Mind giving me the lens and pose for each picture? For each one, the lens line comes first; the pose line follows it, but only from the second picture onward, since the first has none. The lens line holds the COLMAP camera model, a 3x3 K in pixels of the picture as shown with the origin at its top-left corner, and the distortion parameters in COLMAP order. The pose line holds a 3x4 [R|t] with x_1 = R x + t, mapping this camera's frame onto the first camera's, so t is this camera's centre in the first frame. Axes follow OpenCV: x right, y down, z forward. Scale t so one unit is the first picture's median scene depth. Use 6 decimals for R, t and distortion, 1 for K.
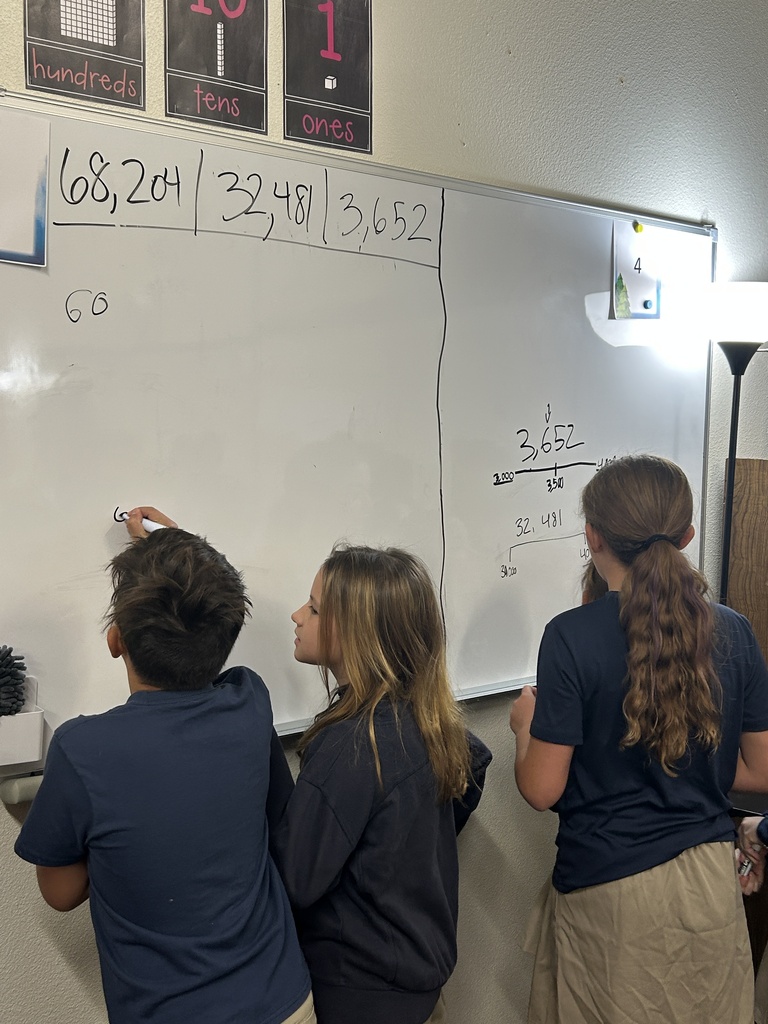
lens RADIAL K [[1068.1, 0, 383.4], [0, 1068.1, 511.1], [0, 0, 1]] dist [0.006834, 0.000000]
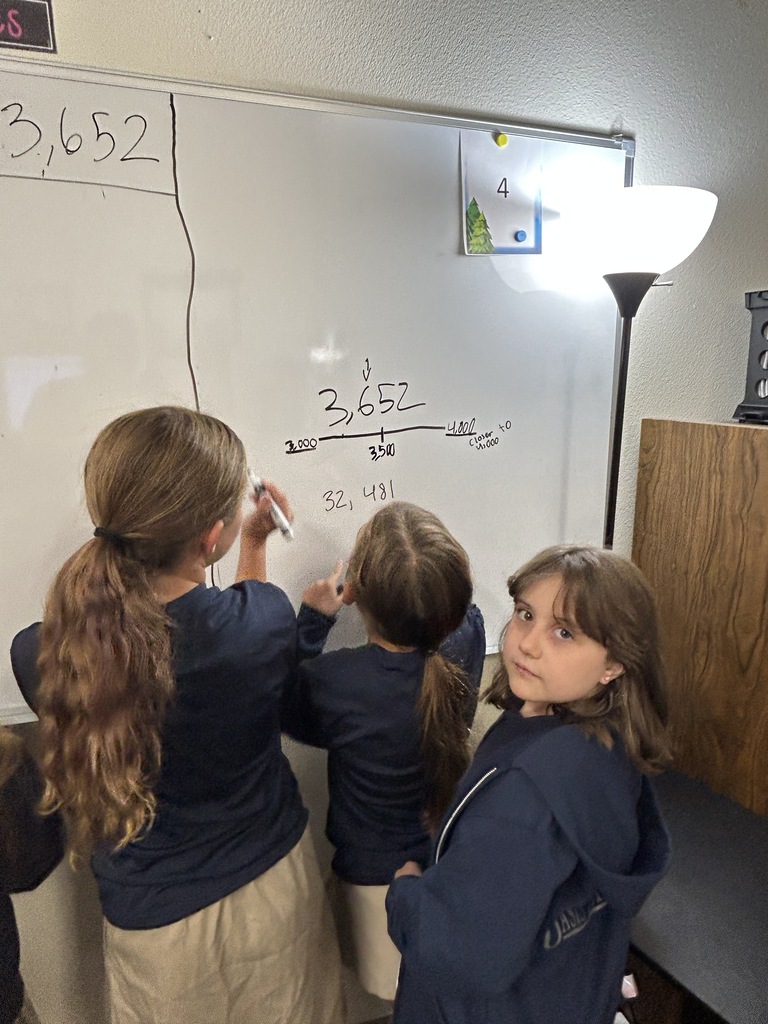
lens RADIAL K [[684.7, 0, 384.2], [0, 684.7, 513.0], [0, 0, 1]] dist [-0.008978, 0.003599]
pose [[0.950702, 0.038391, -0.307721, 0.336775], [-0.007420, 0.994839, 0.101191, -0.031829], [0.310018, -0.093919, 0.946080, 0.461101]]
